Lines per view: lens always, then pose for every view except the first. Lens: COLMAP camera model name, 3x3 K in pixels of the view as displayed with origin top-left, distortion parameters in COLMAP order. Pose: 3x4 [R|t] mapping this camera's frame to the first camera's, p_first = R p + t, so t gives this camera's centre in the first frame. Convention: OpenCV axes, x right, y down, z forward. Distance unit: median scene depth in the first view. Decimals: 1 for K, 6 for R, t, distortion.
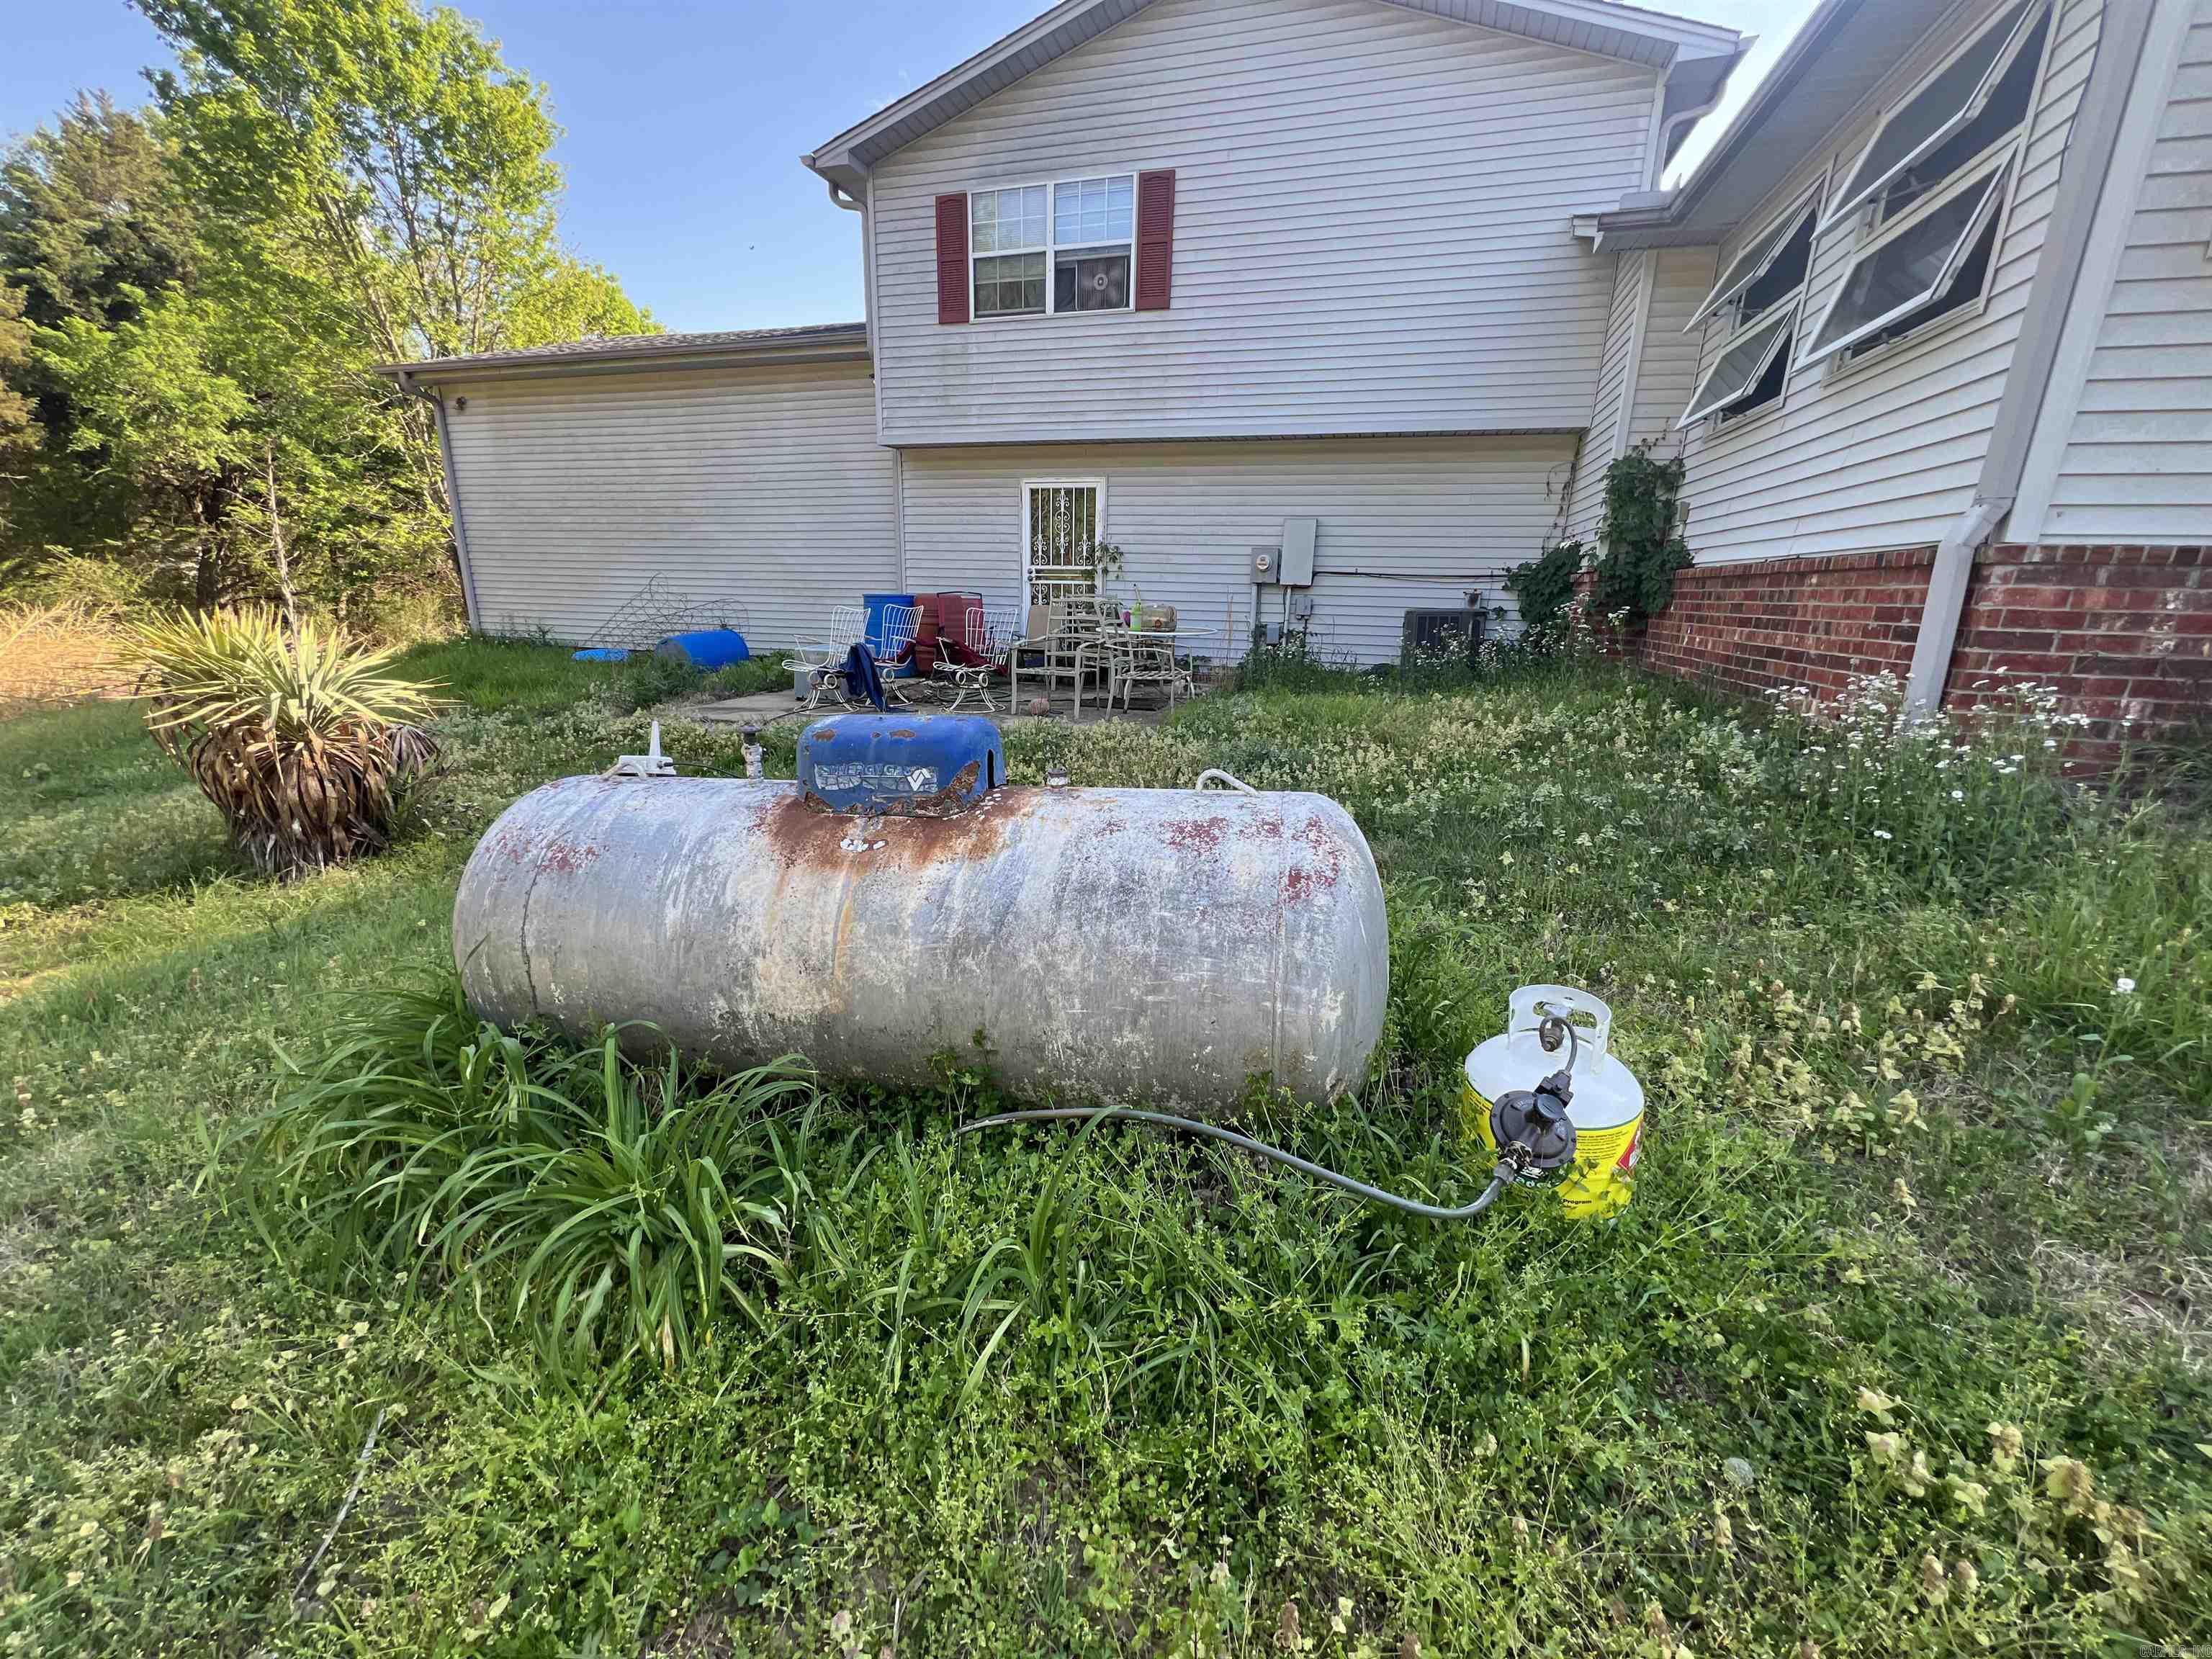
lens RADIAL K [[879.7, 0, 1111.9], [0, 879.7, 822.7], [0, 0, 1]] dist [-0.000185, 0.000291]
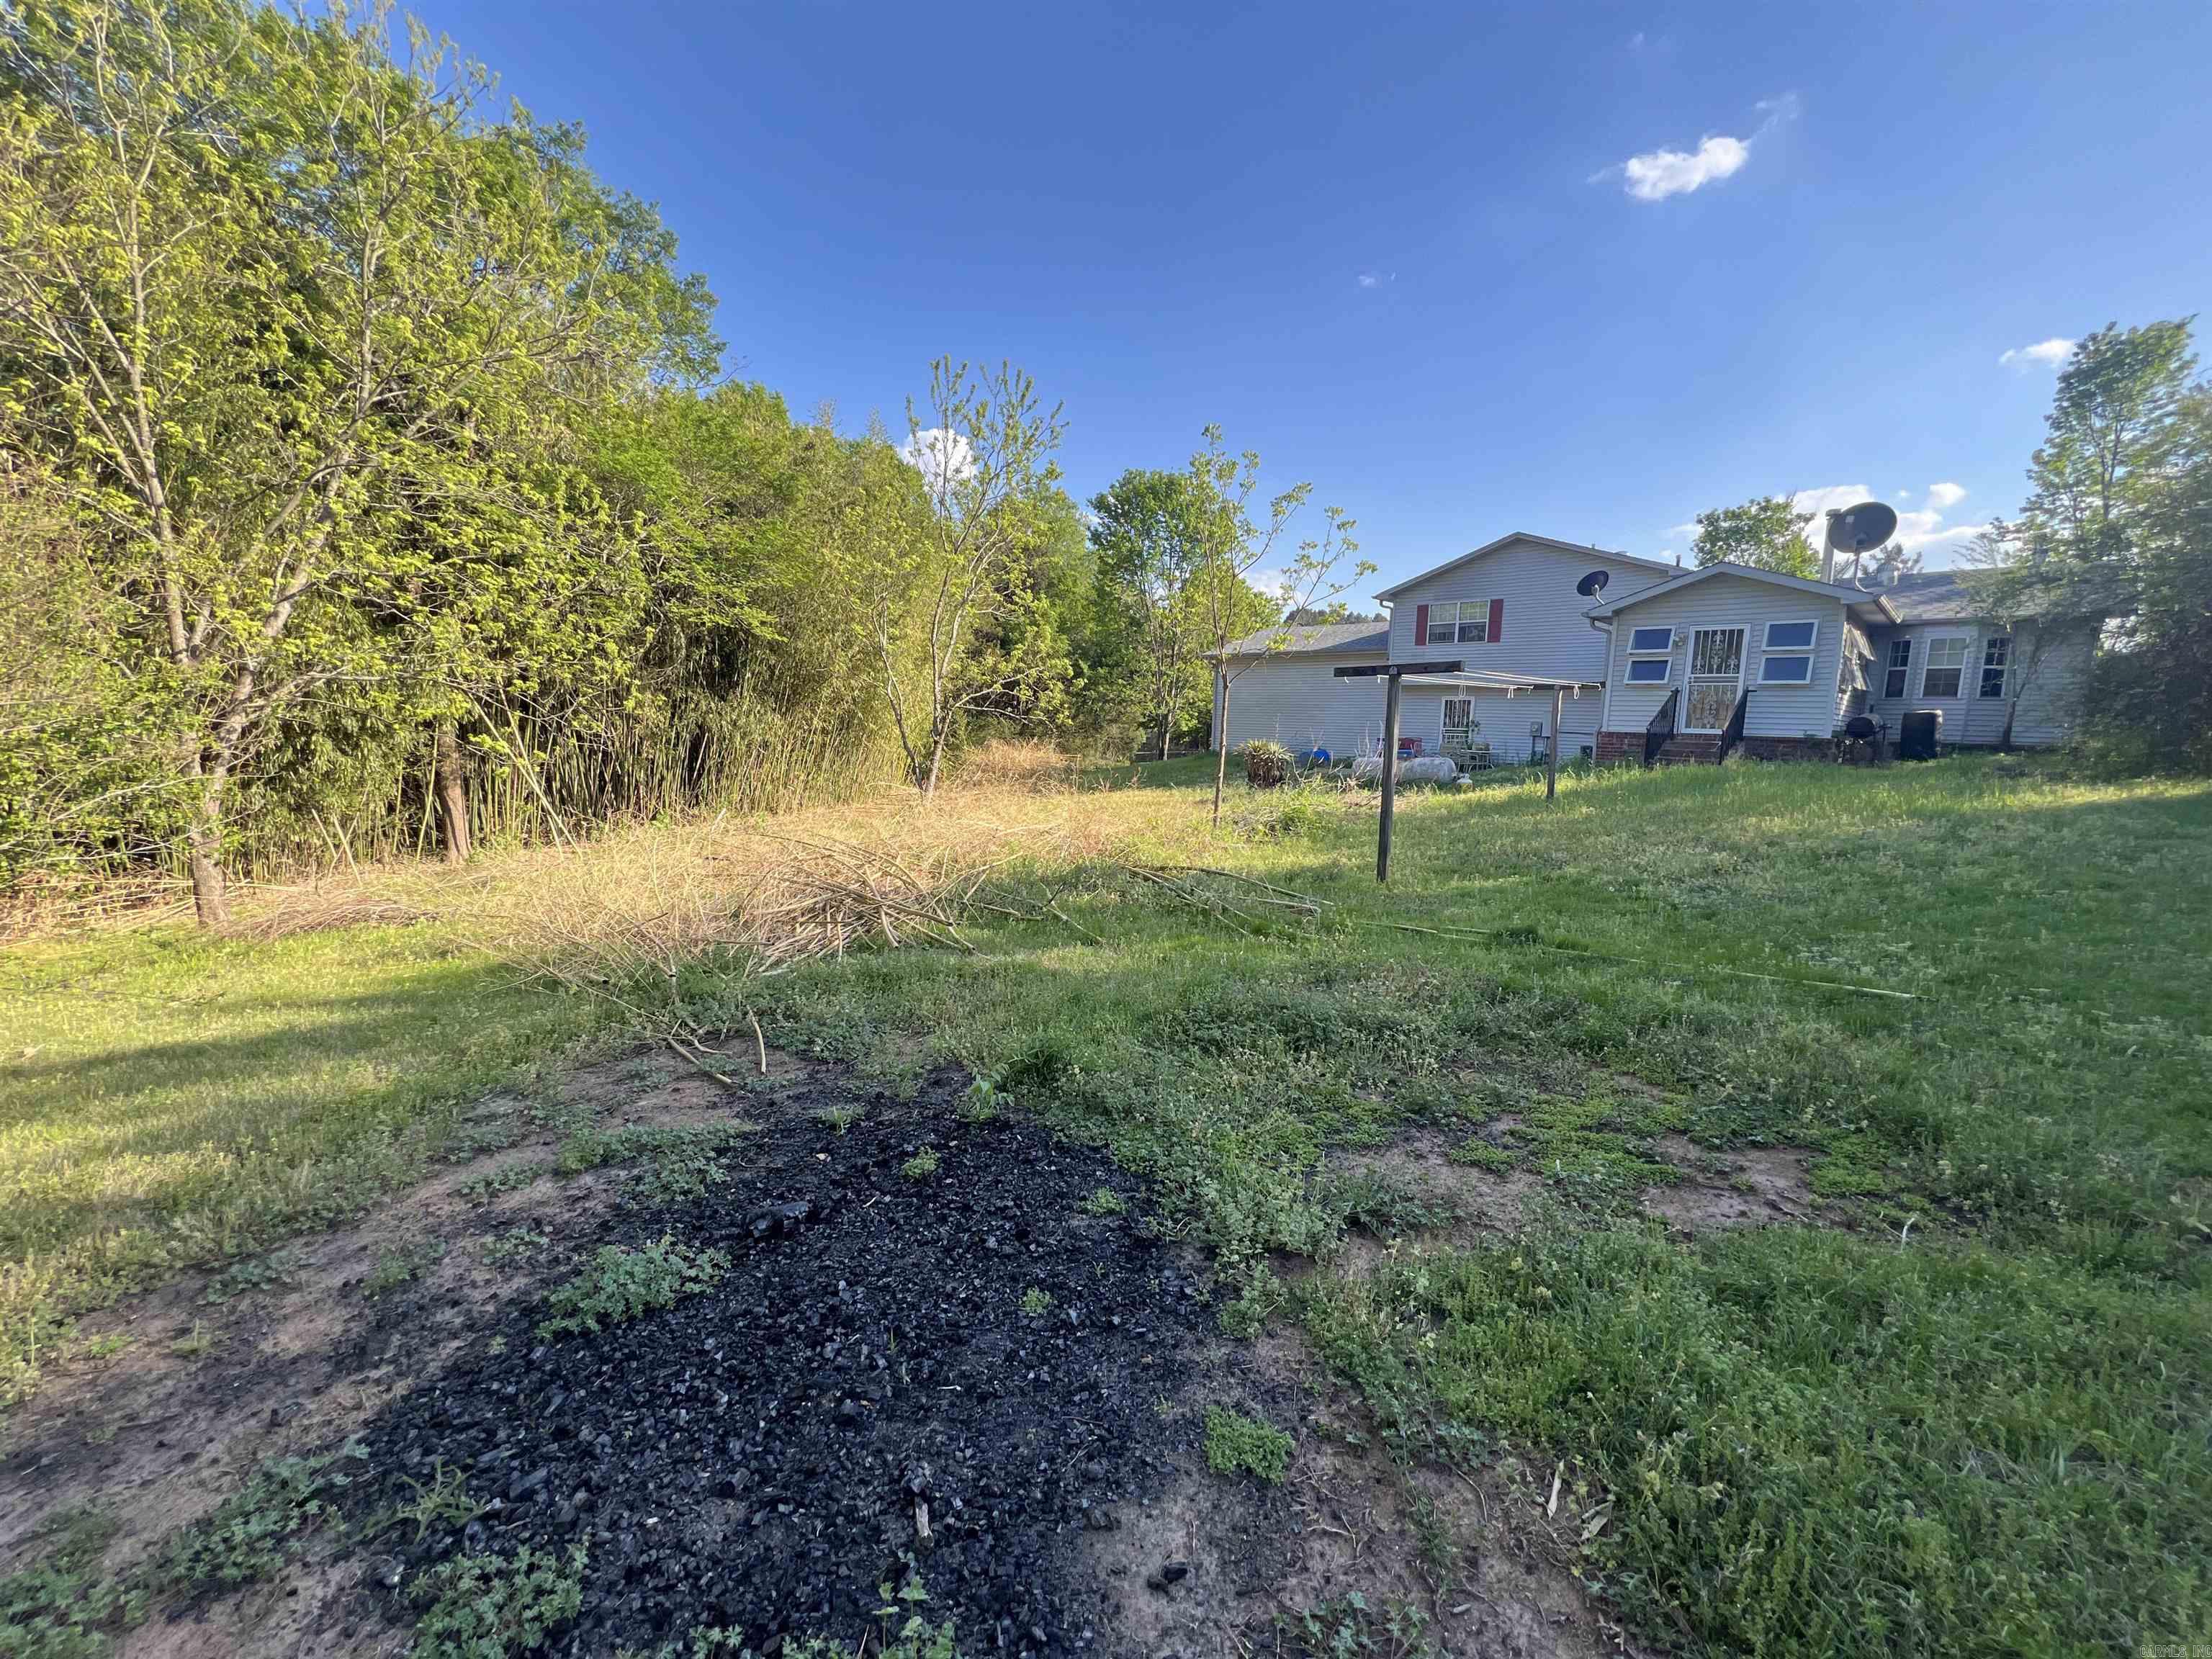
lens RADIAL K [[896.7, 0, 1108.6], [0, 896.7, 835.9], [0, 0, 1]] dist [0.000327, 0.000074]
pose [[0.881089, 0.060587, -0.469054, 0.341263], [-0.128543, 0.985105, -0.114216, 0.516667], [0.455147, 0.160928, 0.875753, -1.970516]]
